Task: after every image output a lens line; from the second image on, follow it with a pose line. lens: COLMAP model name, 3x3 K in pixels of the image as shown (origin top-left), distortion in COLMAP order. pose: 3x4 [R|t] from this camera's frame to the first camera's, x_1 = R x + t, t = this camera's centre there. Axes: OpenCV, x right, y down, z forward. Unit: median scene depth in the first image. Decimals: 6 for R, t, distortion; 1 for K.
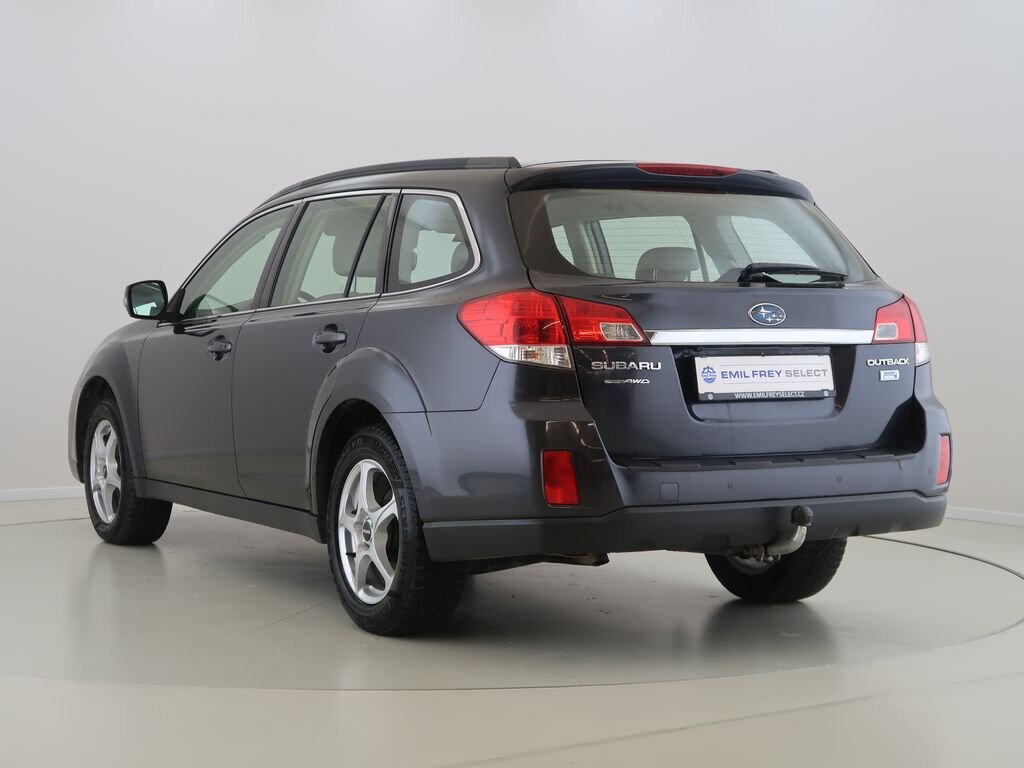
lens RADIAL K [[619.3, 0, 502.5], [0, 619.3, 359.8], [0, 0, 1]] dist [0.000129, -0.000270]
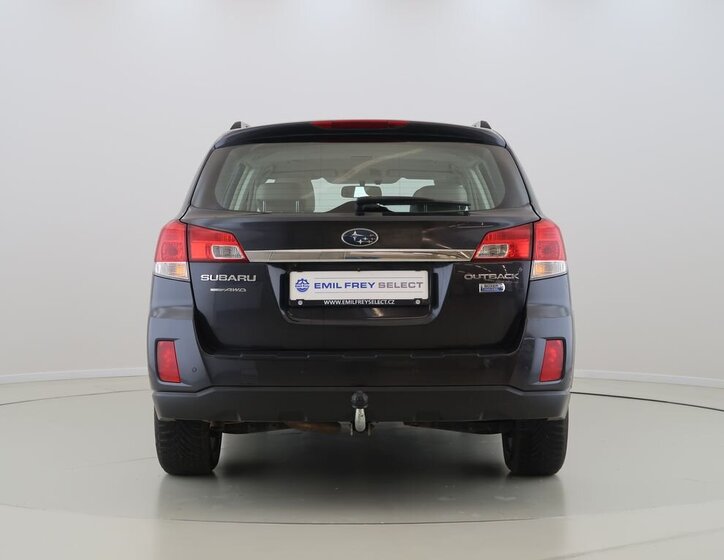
lens RADIAL K [[446.4, 0, 364.0], [0, 446.4, 278.9], [0, 0, 1]] dist [0.008087, 0.001767]
pose [[0.981490, 0.008914, -0.191306, 0.580896], [-0.005830, 0.999844, 0.016682, -0.004929], [0.191425, -0.015258, 0.981389, 0.114593]]
